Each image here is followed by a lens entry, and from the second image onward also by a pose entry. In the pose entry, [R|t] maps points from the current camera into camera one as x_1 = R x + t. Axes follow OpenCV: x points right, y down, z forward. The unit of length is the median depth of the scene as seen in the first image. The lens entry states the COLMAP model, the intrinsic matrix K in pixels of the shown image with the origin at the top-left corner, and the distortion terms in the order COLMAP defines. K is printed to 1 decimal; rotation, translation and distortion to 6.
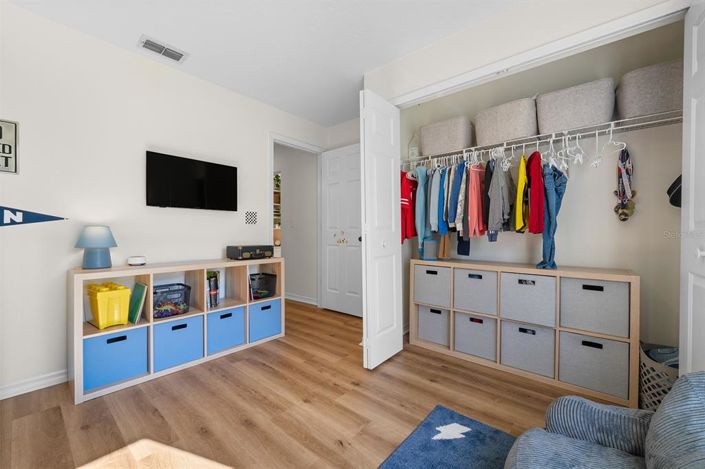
lens RADIAL K [[284.4, 0, 354.5], [0, 284.4, 235.1], [0, 0, 1]] dist [-0.000489, 0.000006]
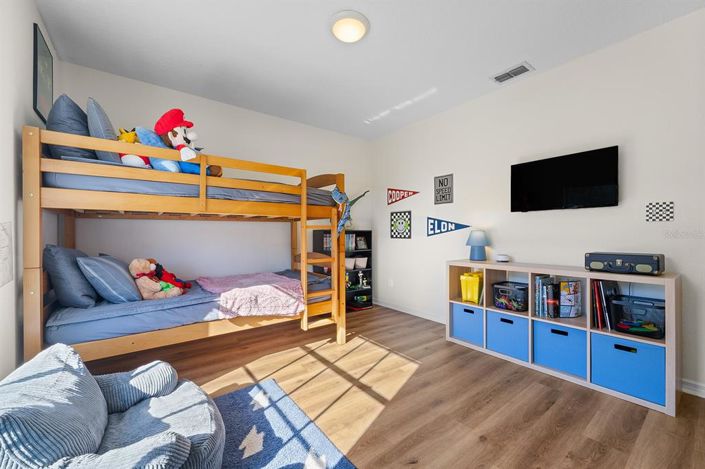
lens RADIAL K [[284.4, 0, 354.5], [0, 284.4, 235.1], [0, 0, 1]] dist [-0.000489, 0.000006]
pose [[-0.206361, 0.001339, -0.978475, 0.603595], [-0.003701, 0.999991, 0.002149, -0.010103], [0.978469, 0.004064, -0.206354, 0.669684]]
